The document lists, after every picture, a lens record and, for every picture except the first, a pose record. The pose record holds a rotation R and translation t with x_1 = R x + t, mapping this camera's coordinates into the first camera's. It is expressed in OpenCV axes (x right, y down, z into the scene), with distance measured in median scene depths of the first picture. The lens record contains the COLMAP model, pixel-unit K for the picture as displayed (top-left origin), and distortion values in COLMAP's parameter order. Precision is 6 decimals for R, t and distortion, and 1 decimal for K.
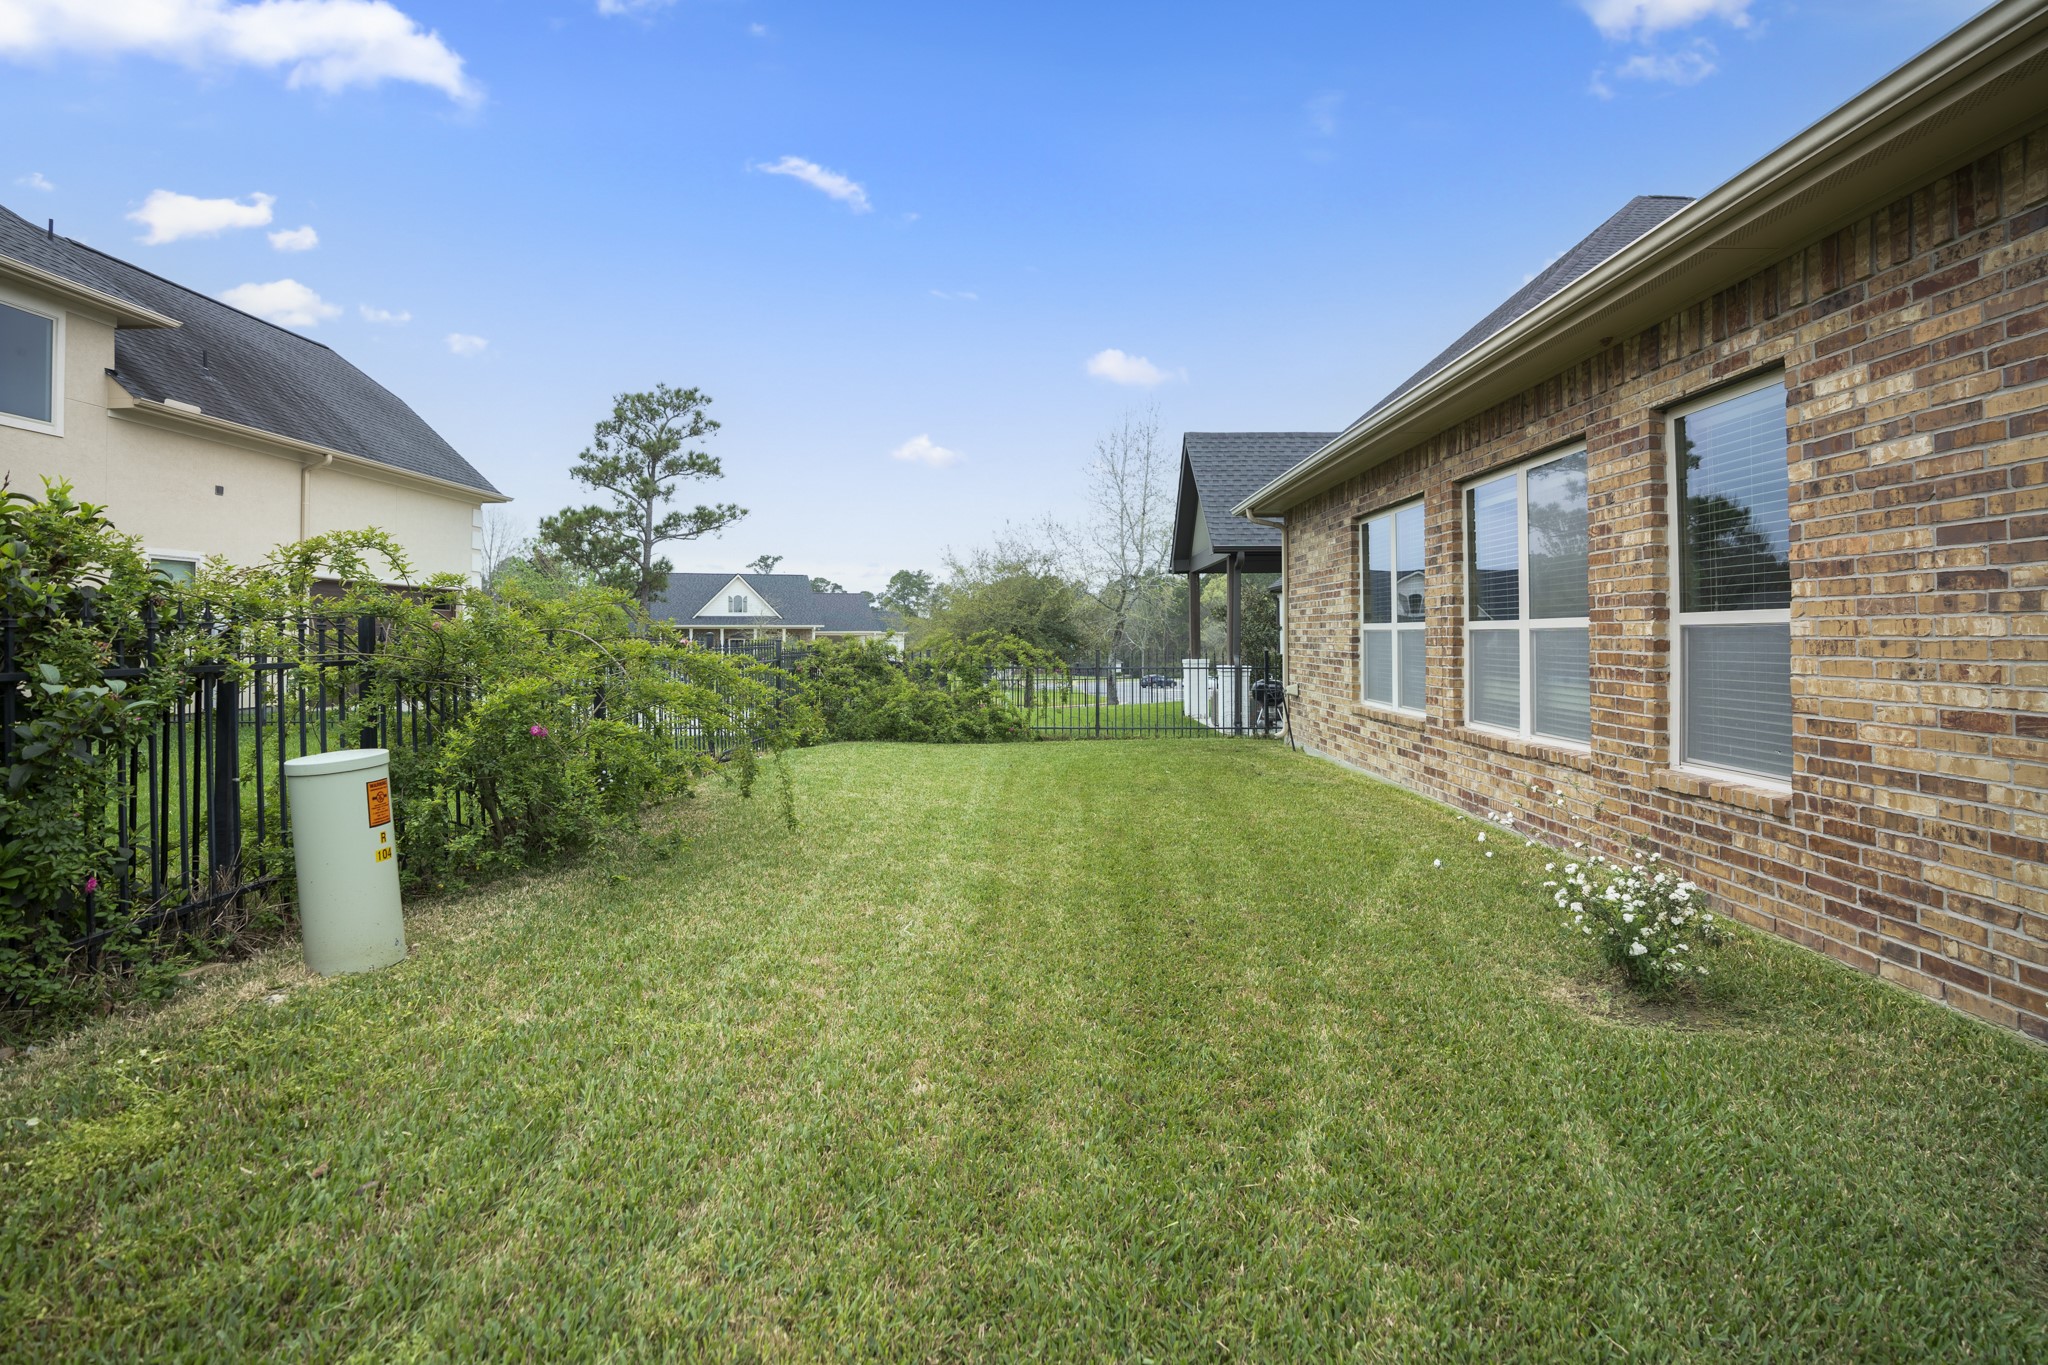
lens RADIAL K [[943.9, 0, 1023.7], [0, 943.9, 675.5], [0, 0, 1]] dist [-0.006090, -0.000164]
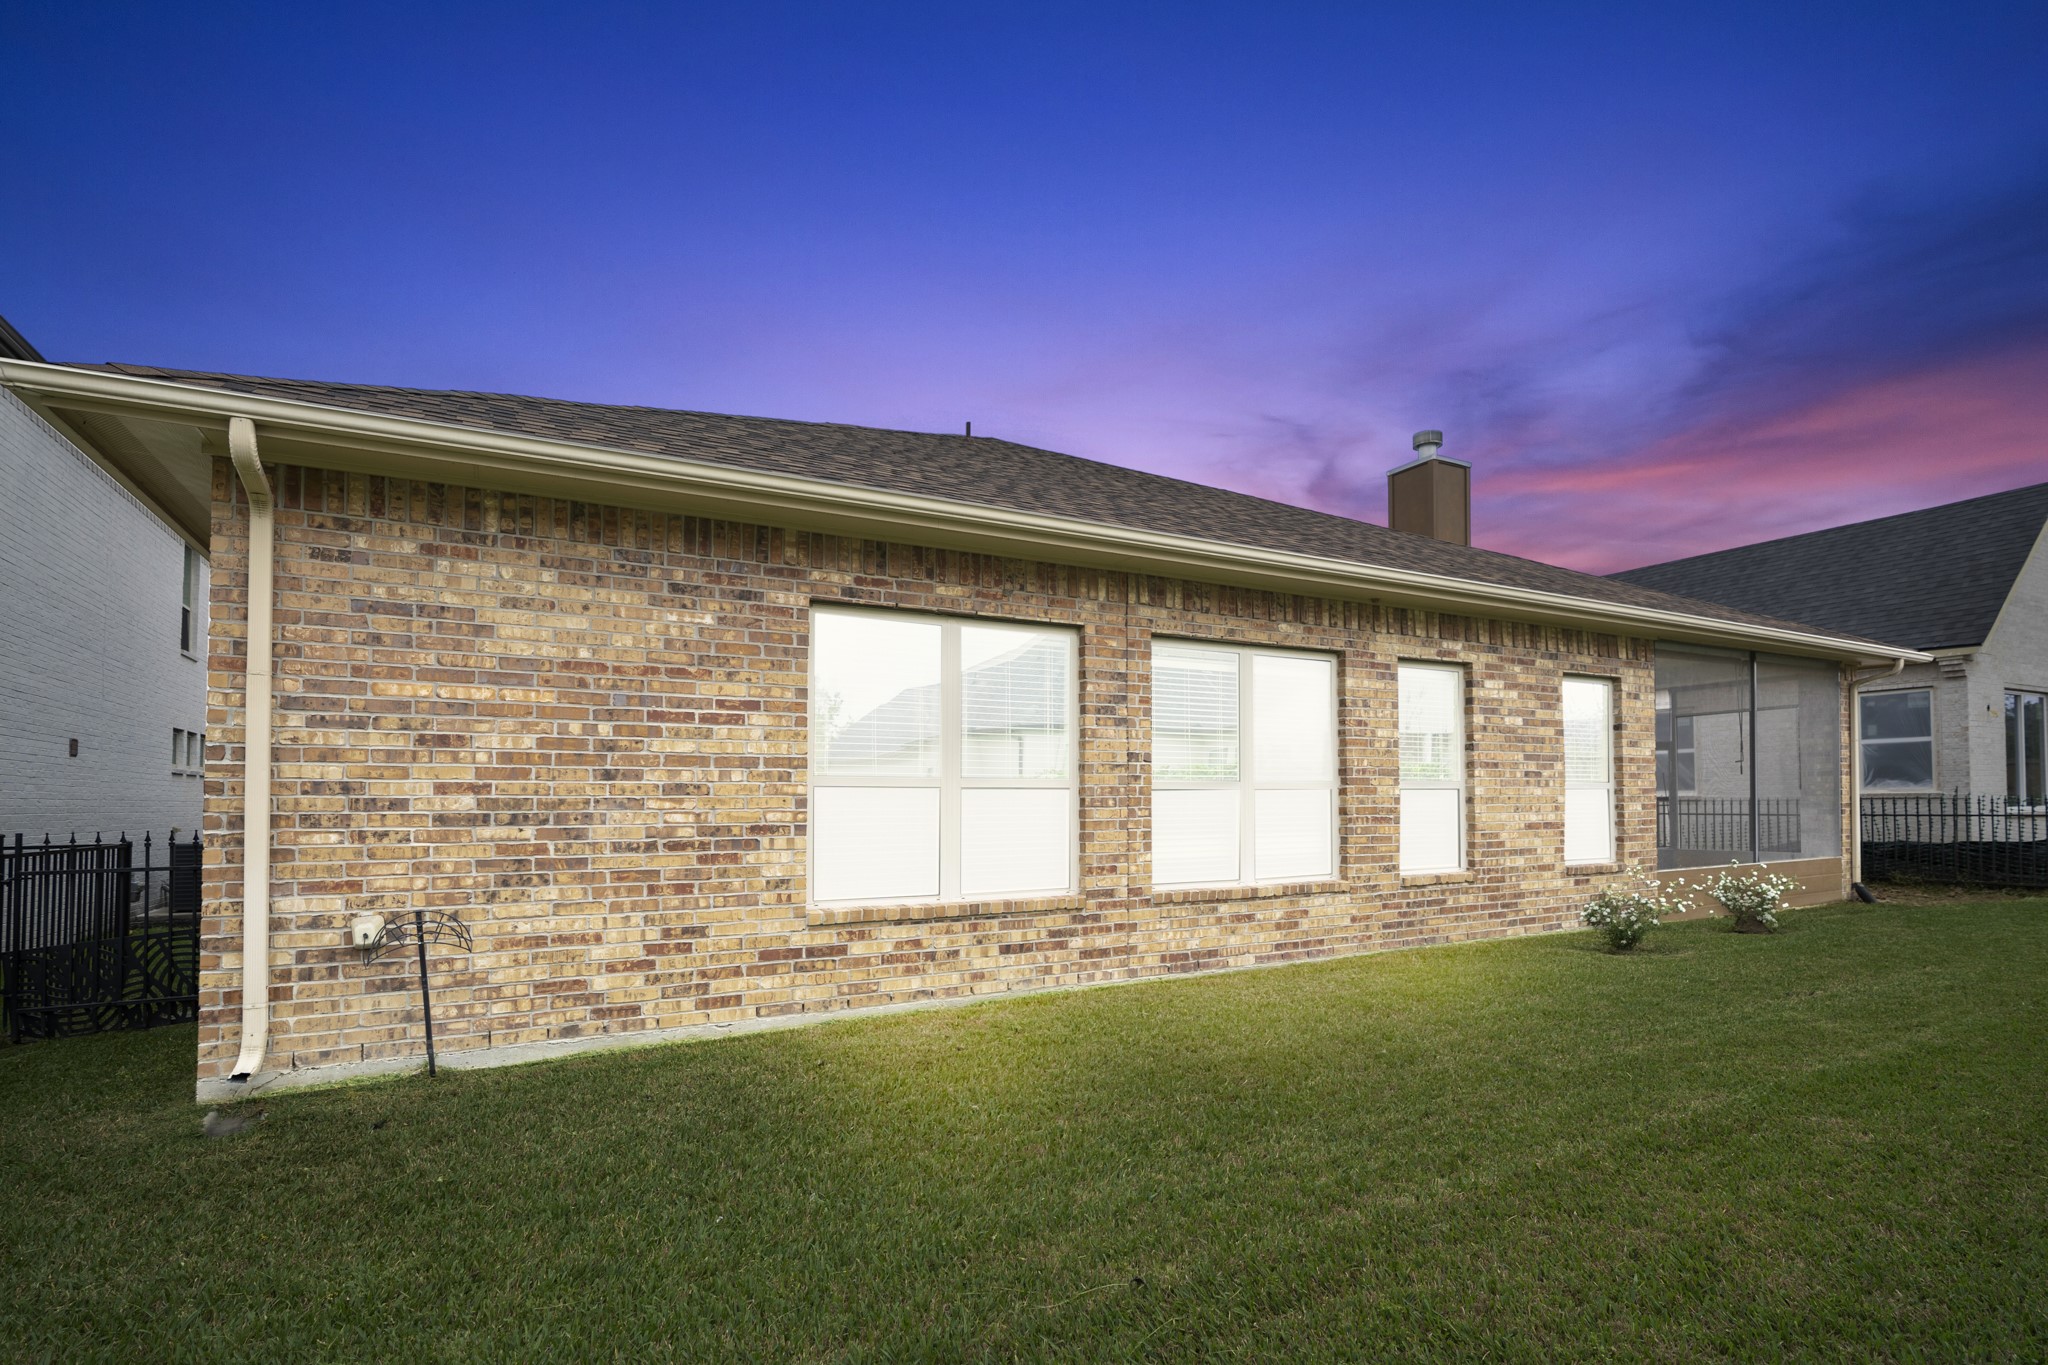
lens RADIAL K [[943.9, 0, 1024.1], [0, 943.9, 680.9], [0, 0, 1]] dist [-0.006090, -0.000164]
pose [[-0.465524, 0.023392, 0.884726, -0.644692], [0.001299, 0.999668, -0.025748, -0.264316], [-0.885034, -0.010837, -0.465399, 3.106627]]
